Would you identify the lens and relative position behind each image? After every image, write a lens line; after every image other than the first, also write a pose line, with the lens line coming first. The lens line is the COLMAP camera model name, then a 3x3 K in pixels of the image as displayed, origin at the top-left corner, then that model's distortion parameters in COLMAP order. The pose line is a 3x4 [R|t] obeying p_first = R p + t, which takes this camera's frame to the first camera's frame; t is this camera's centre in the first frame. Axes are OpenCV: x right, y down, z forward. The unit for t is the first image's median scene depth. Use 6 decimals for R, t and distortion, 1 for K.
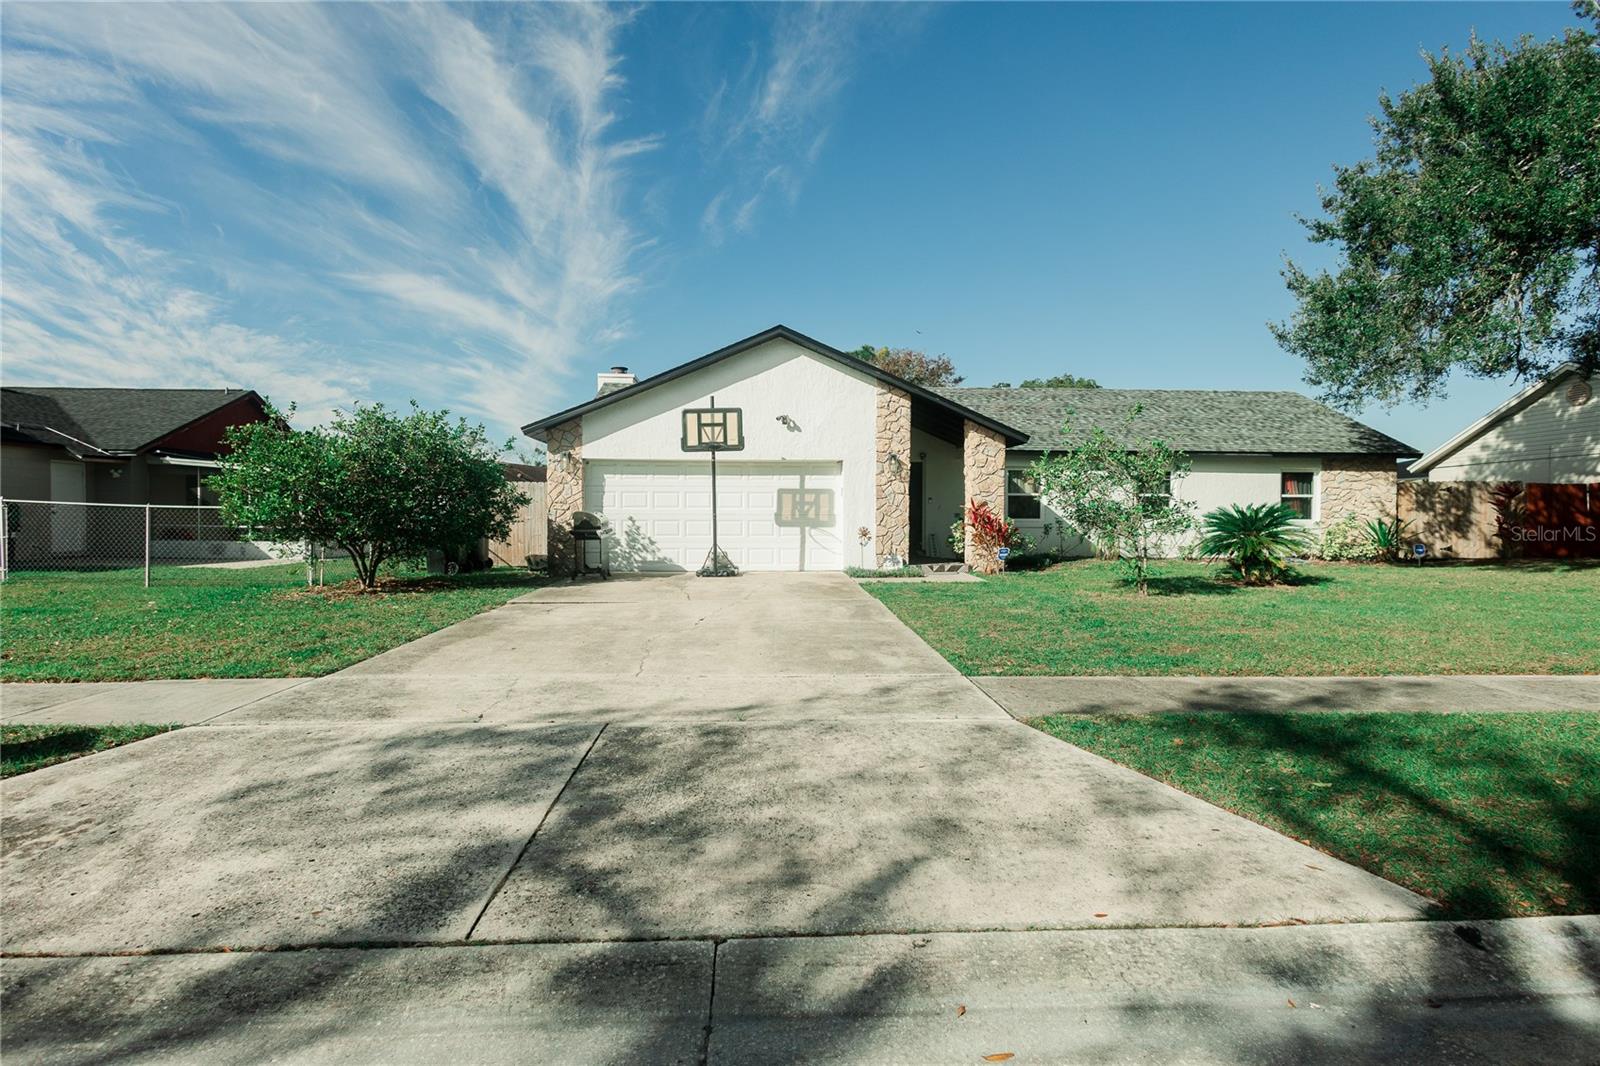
lens RADIAL K [[760.2, 0, 772.0], [0, 760.2, 526.8], [0, 0, 1]] dist [0.031606, -0.011739]
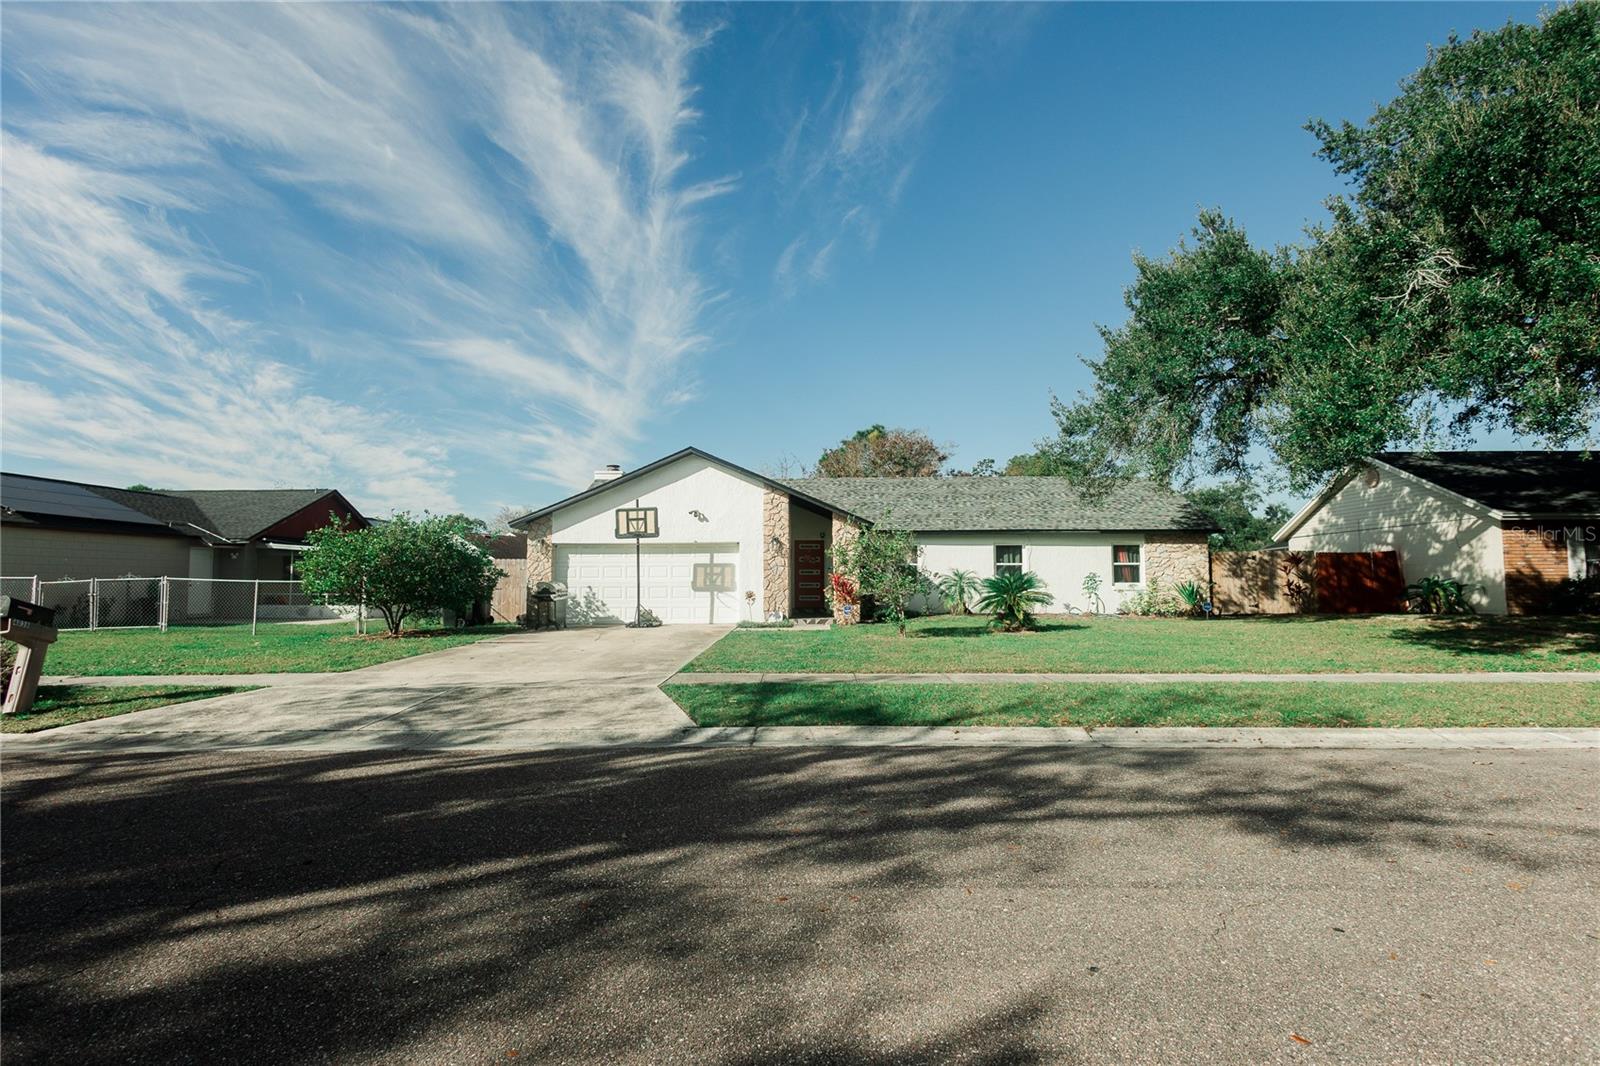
lens RADIAL K [[750.1, 0, 775.5], [0, 750.1, 524.4], [0, 0, 1]] dist [0.027301, 0.000218]
pose [[0.997091, -0.012944, -0.075114, 0.259521], [0.006316, 0.996116, -0.087820, -0.000517], [0.075959, 0.087090, 0.993300, -0.335529]]
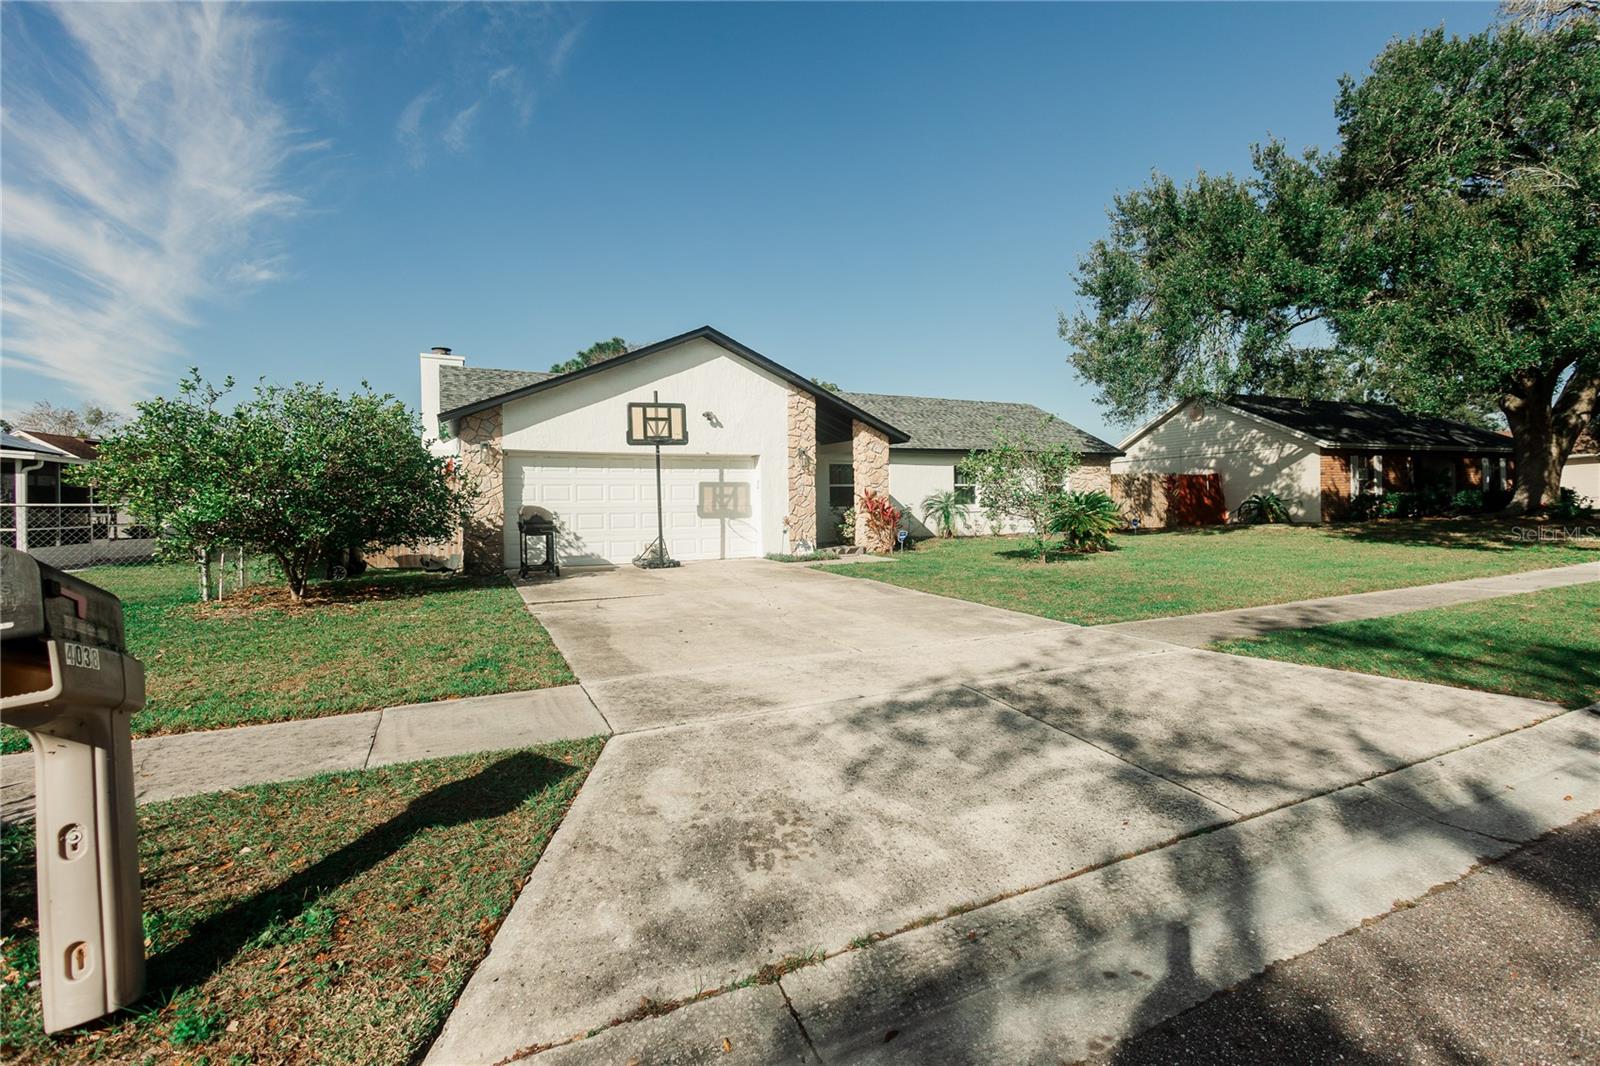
lens RADIAL K [[739.8, 0, 804.2], [0, 739.8, 560.2], [0, 0, 1]] dist [0.059402, -0.021972]
pose [[0.913957, -0.046721, 0.403112, -0.282473], [0.022604, 0.997669, 0.064381, -0.004554], [-0.405180, -0.049729, 0.912883, 0.000533]]
